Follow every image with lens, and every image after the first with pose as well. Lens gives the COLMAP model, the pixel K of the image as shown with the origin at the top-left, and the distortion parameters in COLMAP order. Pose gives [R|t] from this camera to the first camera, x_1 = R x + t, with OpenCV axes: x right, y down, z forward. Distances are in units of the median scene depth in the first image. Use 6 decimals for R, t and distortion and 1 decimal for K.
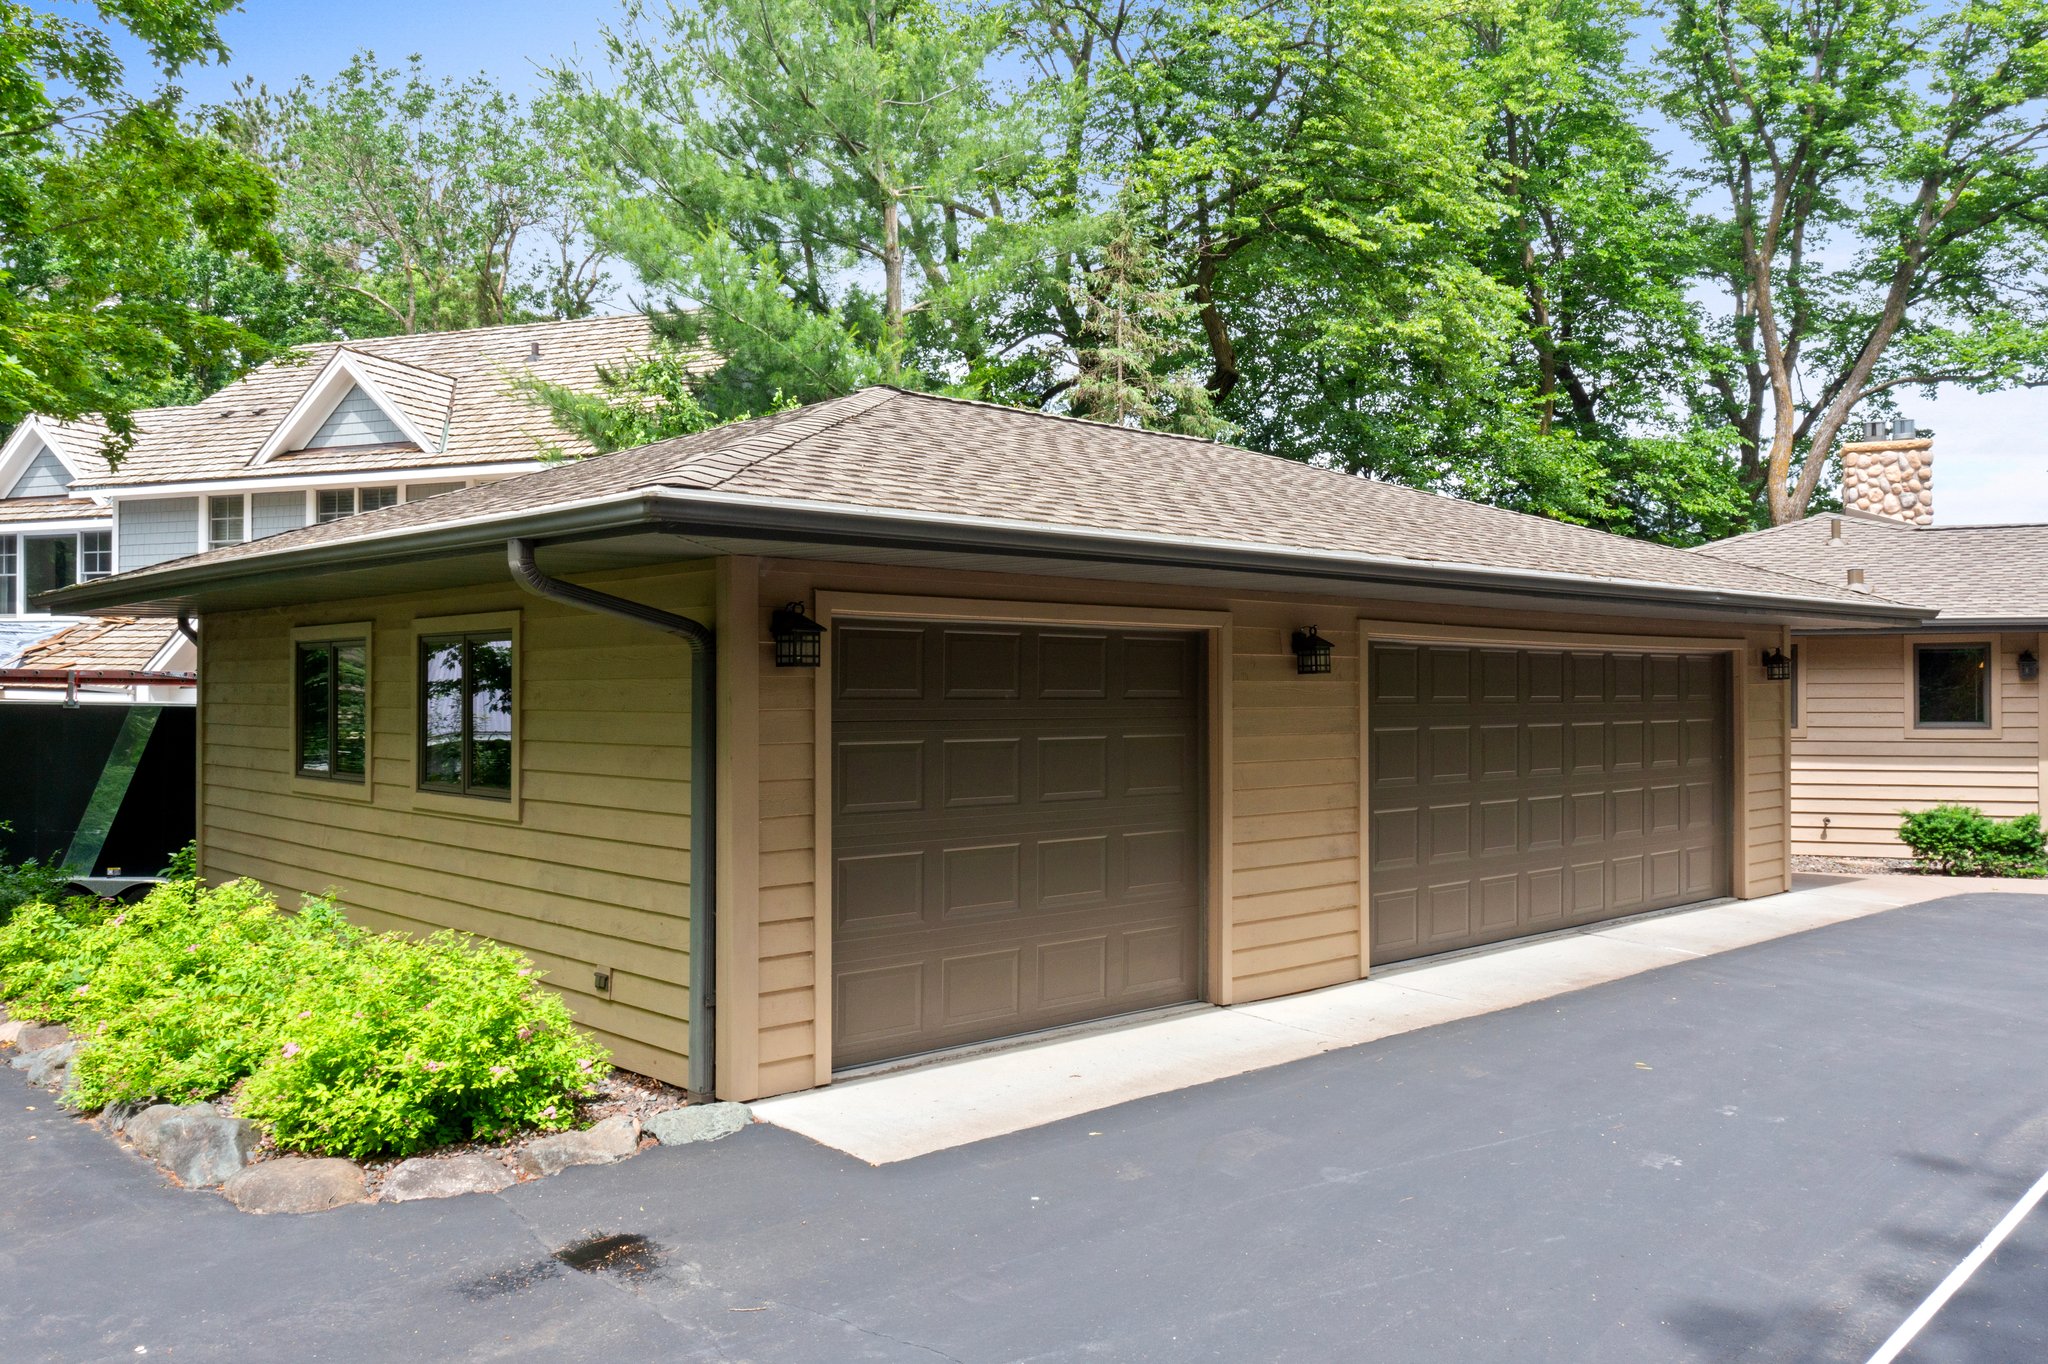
lens RADIAL K [[1668.2, 0, 1024.0], [0, 1668.2, 682.0], [0, 0, 1]] dist [-0.000176, 0.002782]
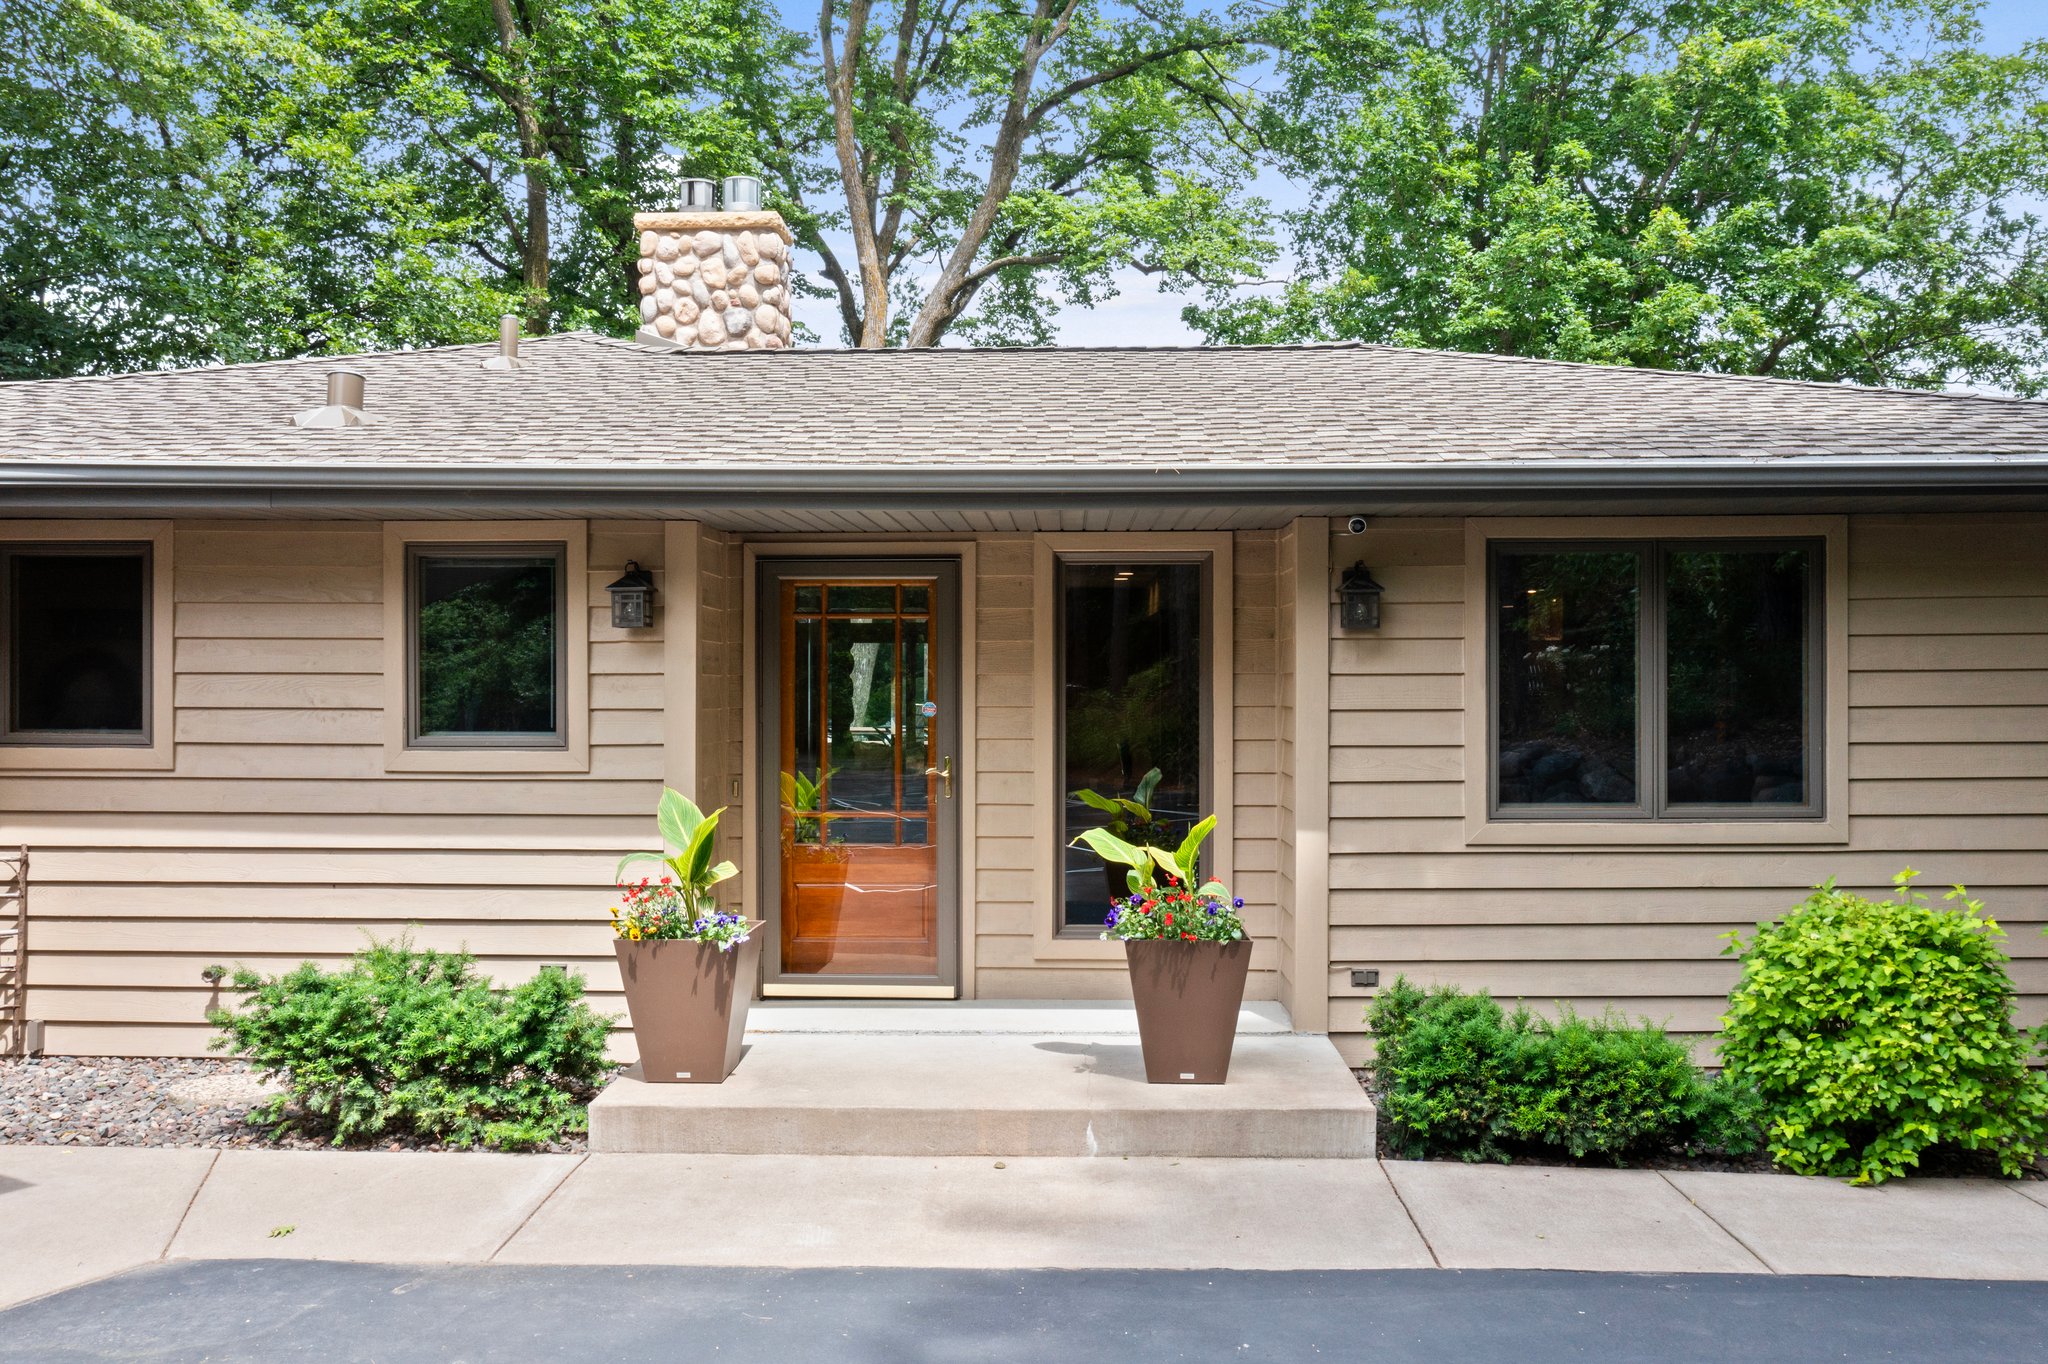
lens RADIAL K [[1656.1, 0, 1024.0], [0, 1656.1, 682.0], [0, 0, 1]] dist [-0.015813, -0.001682]
pose [[0.943930, 0.007560, 0.330060, 0.439895], [-0.008380, 0.999964, 0.001061, 0.007886], [-0.330040, -0.003768, 0.943959, 0.455478]]
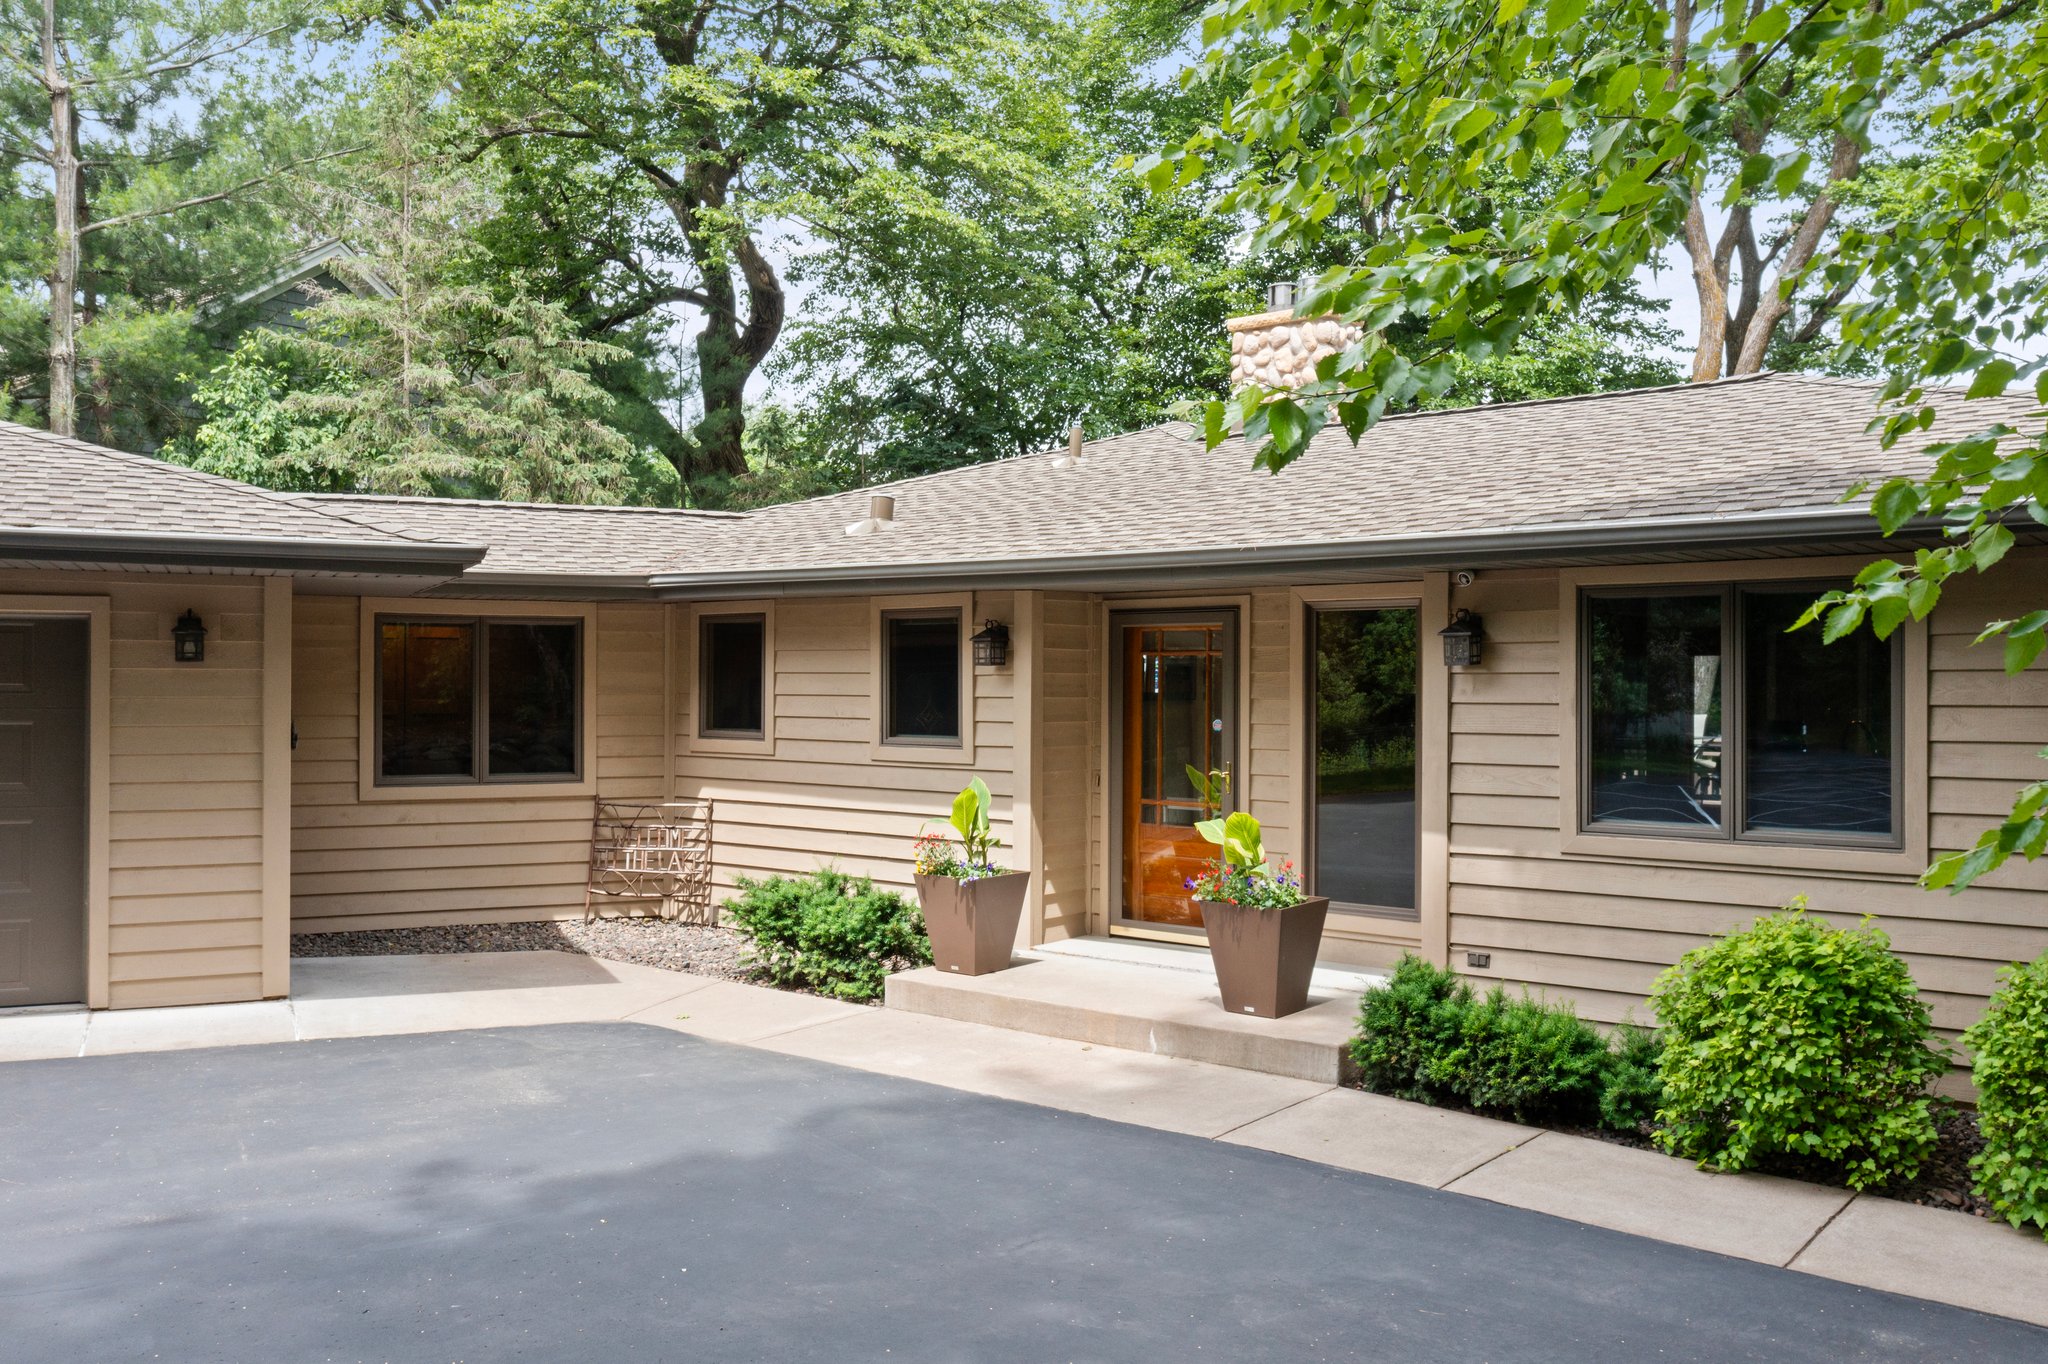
lens RADIAL K [[1668.2, 0, 1024.0], [0, 1668.2, 682.0], [0, 0, 1]] dist [-0.000176, 0.002782]
pose [[0.949587, 0.010041, -0.313344, 0.633112], [-0.008581, 0.999945, 0.006039, -0.000161], [0.313387, -0.003046, 0.949621, 0.339003]]
